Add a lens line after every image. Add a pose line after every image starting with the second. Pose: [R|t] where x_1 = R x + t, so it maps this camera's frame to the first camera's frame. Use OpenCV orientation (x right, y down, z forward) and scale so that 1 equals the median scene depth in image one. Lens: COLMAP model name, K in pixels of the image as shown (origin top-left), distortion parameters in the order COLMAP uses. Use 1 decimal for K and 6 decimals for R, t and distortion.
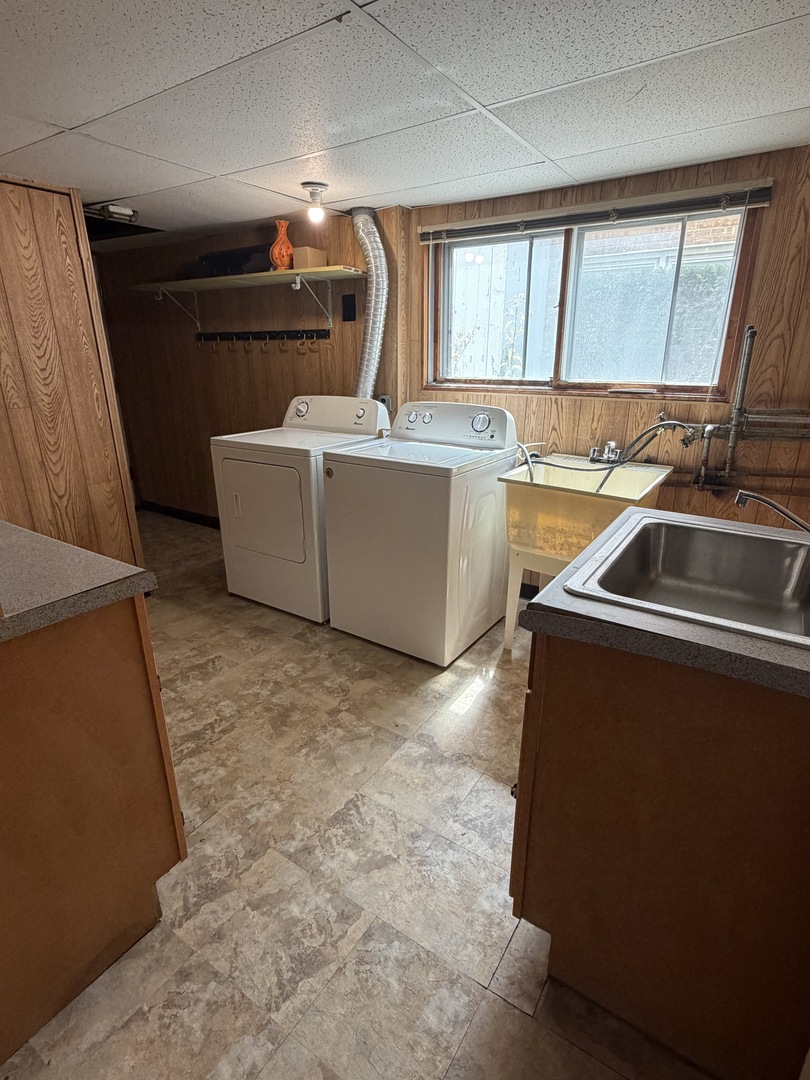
lens RADIAL K [[556.1, 0, 403.1], [0, 556.1, 541.0], [0, 0, 1]] dist [0.002167, 0.001669]
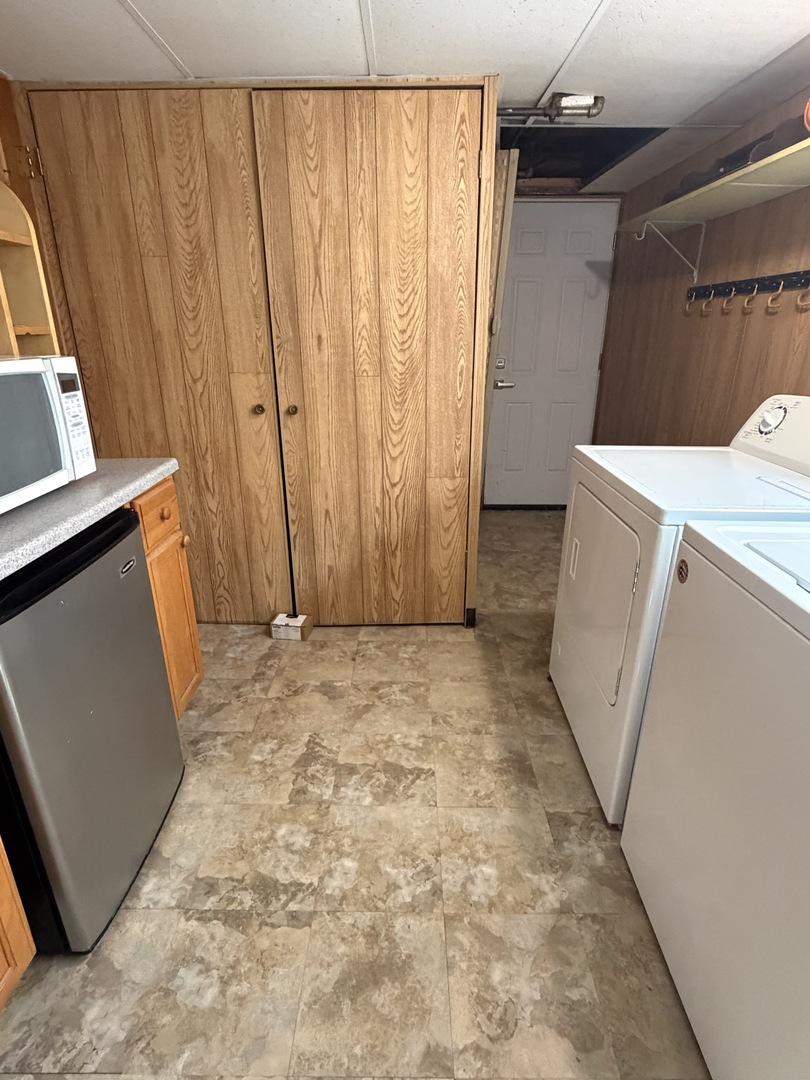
lens RADIAL K [[556.1, 0, 405.2], [0, 556.1, 538.6], [0, 0, 1]] dist [0.002167, 0.001669]
pose [[0.551136, 0.301255, -0.778135, 0.081483], [-0.277812, 0.945596, 0.169320, -0.157000], [0.786810, 0.122857, 0.604844, 0.537121]]
